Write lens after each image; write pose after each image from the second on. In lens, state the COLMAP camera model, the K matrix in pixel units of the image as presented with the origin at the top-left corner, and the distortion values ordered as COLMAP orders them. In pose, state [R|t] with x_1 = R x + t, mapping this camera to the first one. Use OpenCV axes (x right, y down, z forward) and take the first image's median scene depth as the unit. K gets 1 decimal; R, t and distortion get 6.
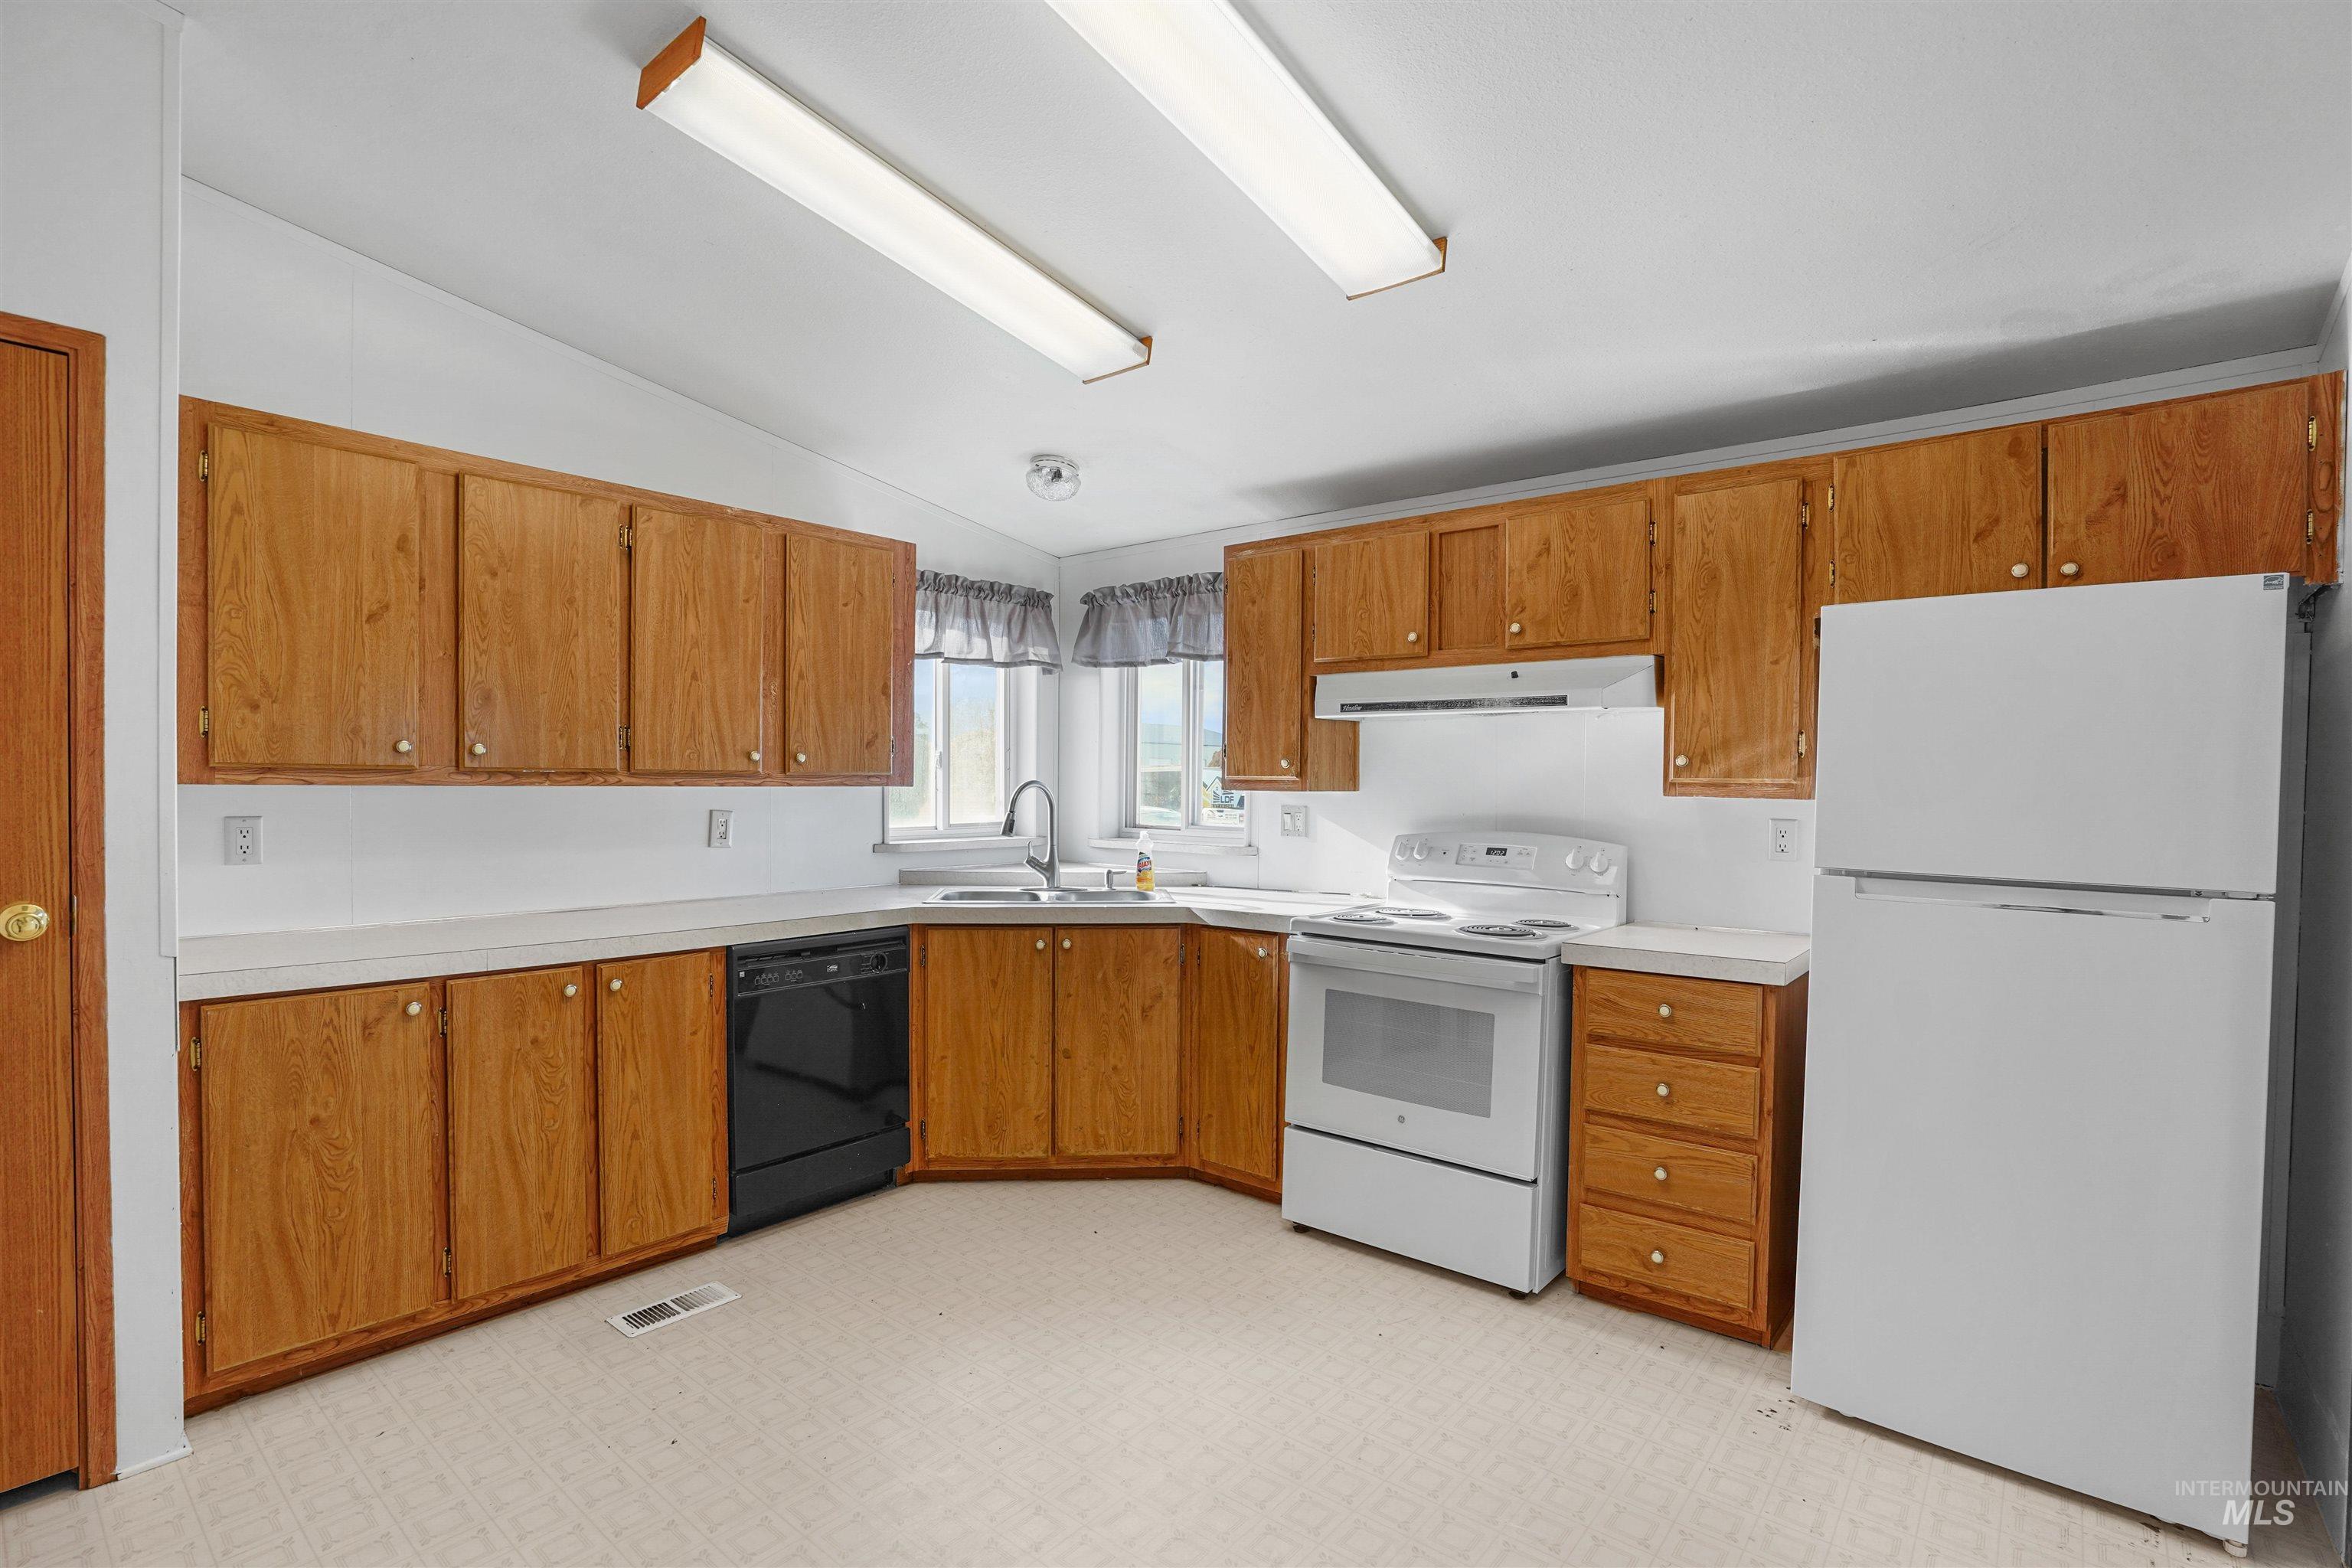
lens RADIAL K [[1084.7, 0, 1104.8], [0, 1084.7, 797.6], [0, 0, 1]] dist [-0.016932, 0.007980]
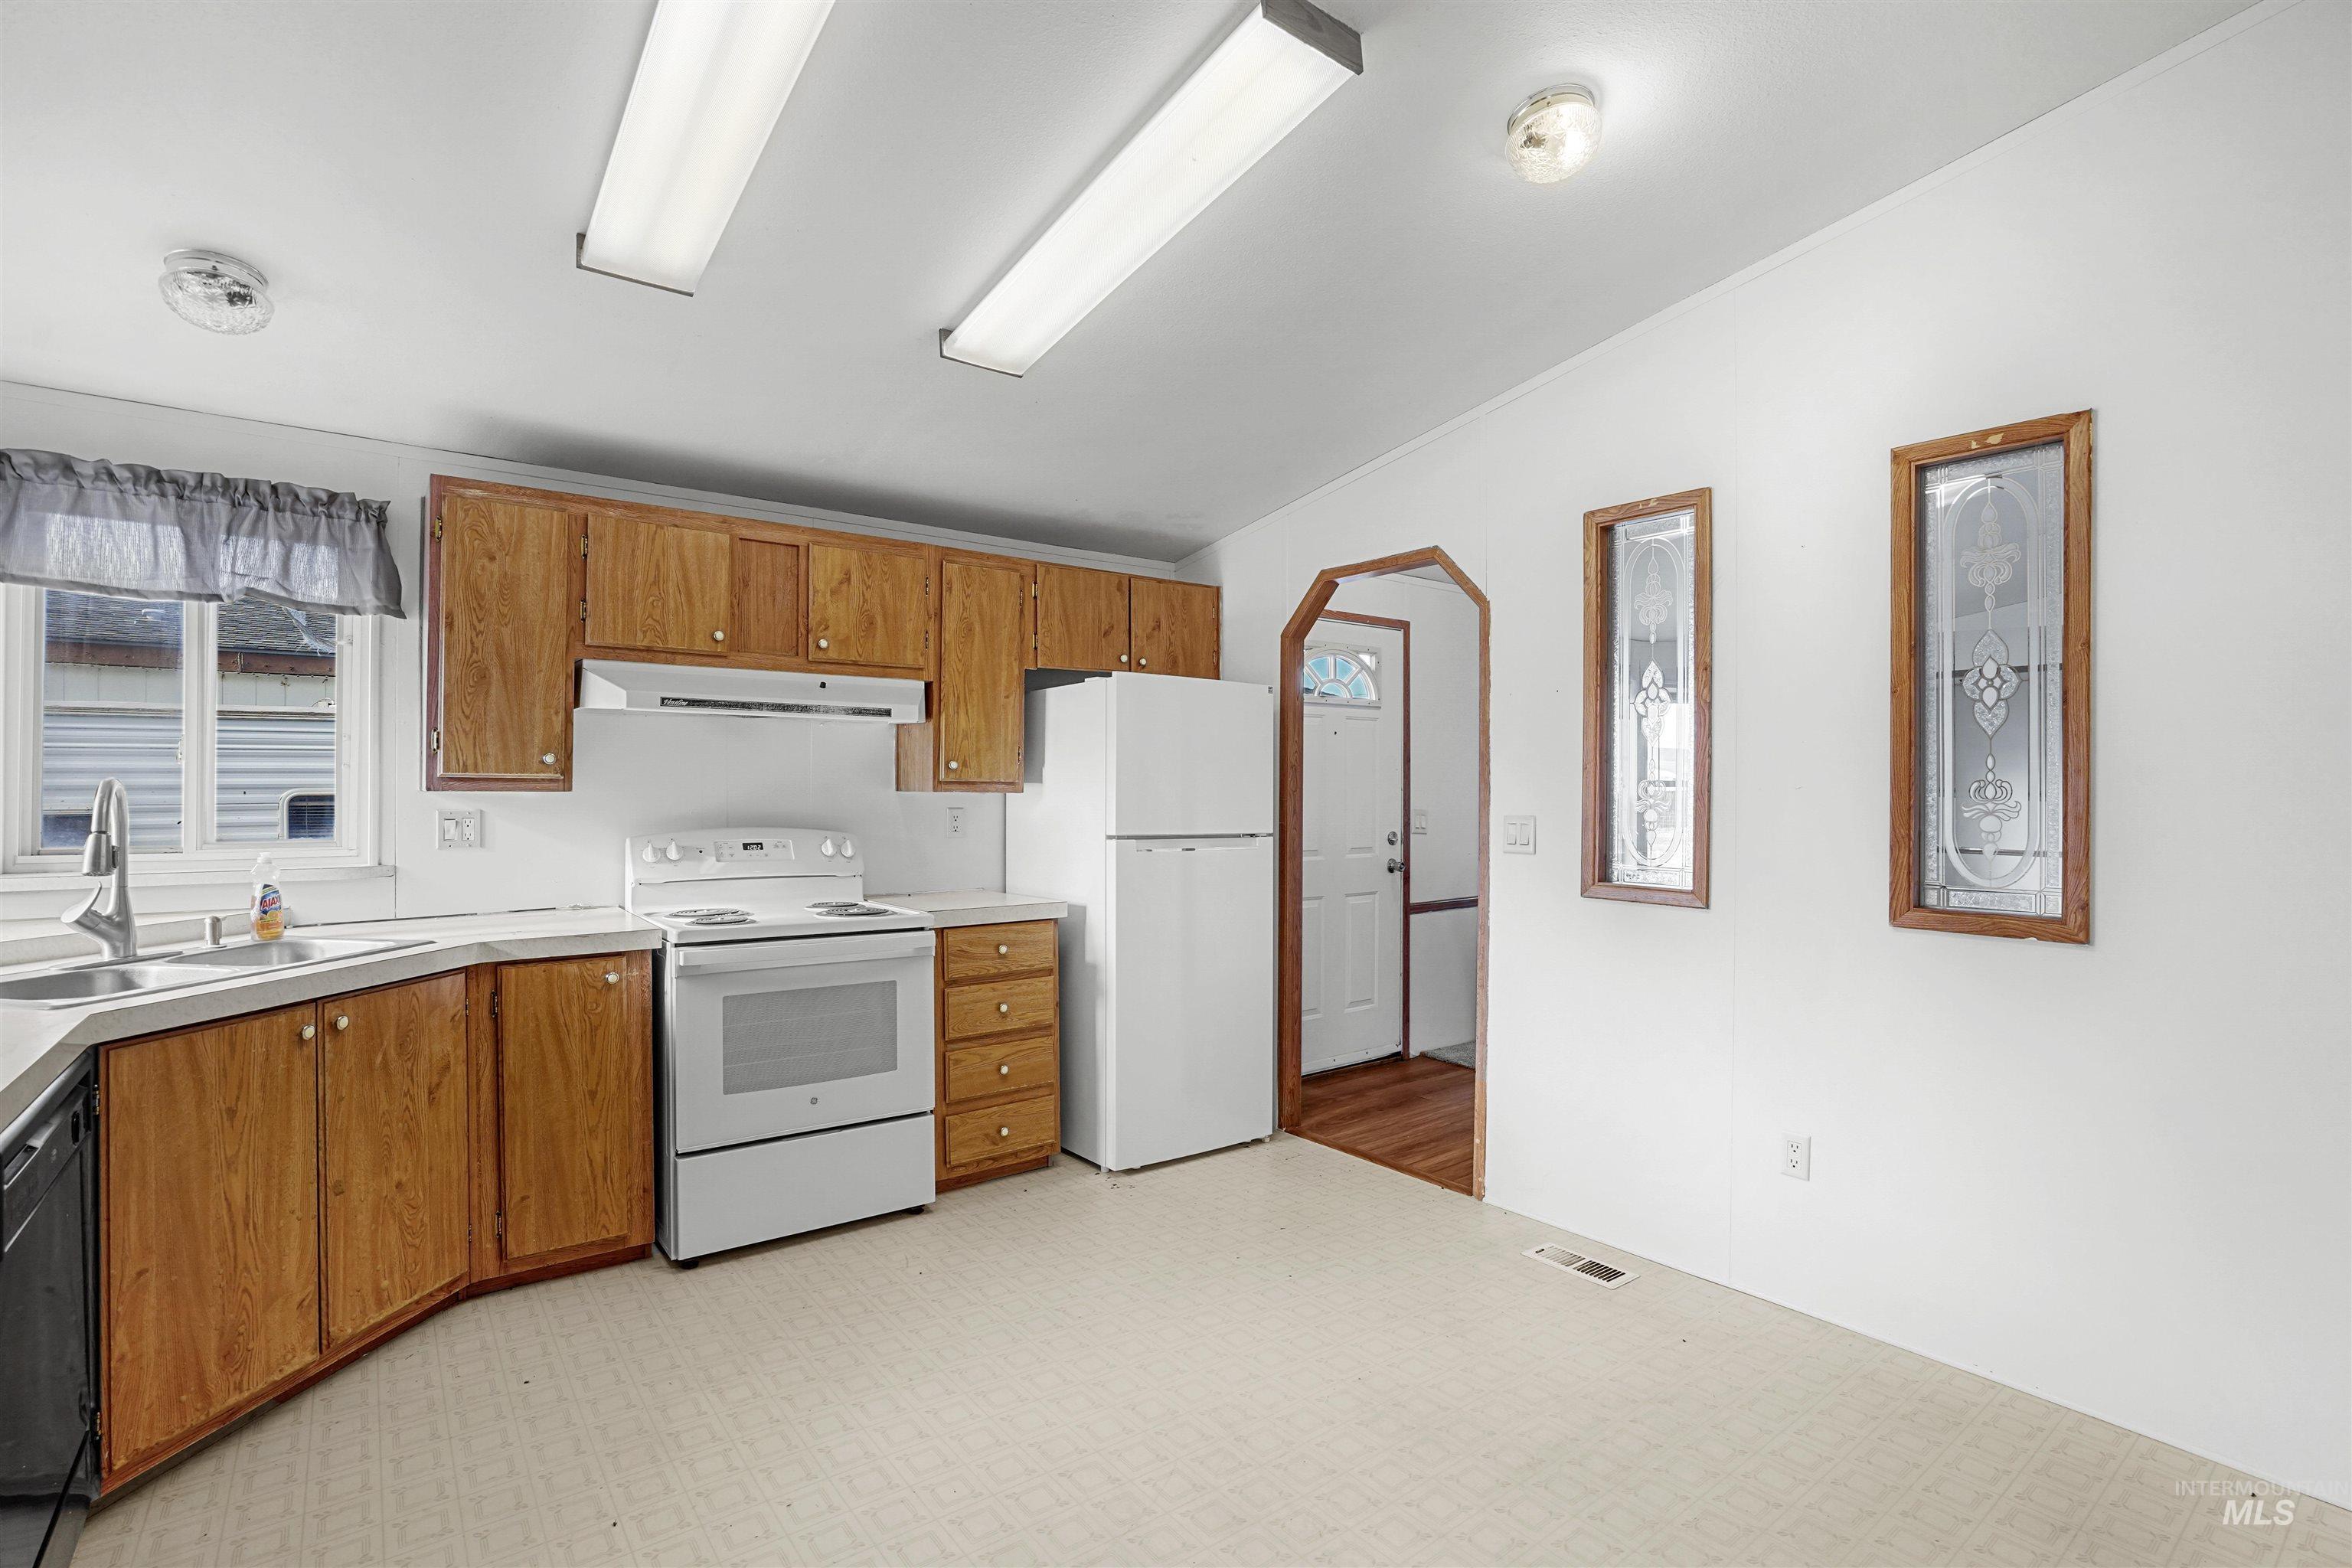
lens RADIAL K [[1084.7, 0, 1185.3], [0, 1084.7, 785.5], [0, 0, 1]] dist [-0.016932, 0.007980]
pose [[0.233847, -0.004666, 0.972262, -0.622629], [0.013880, 0.999903, 0.001460, -0.005895], [-0.972174, 0.013154, 0.233889, 0.376125]]
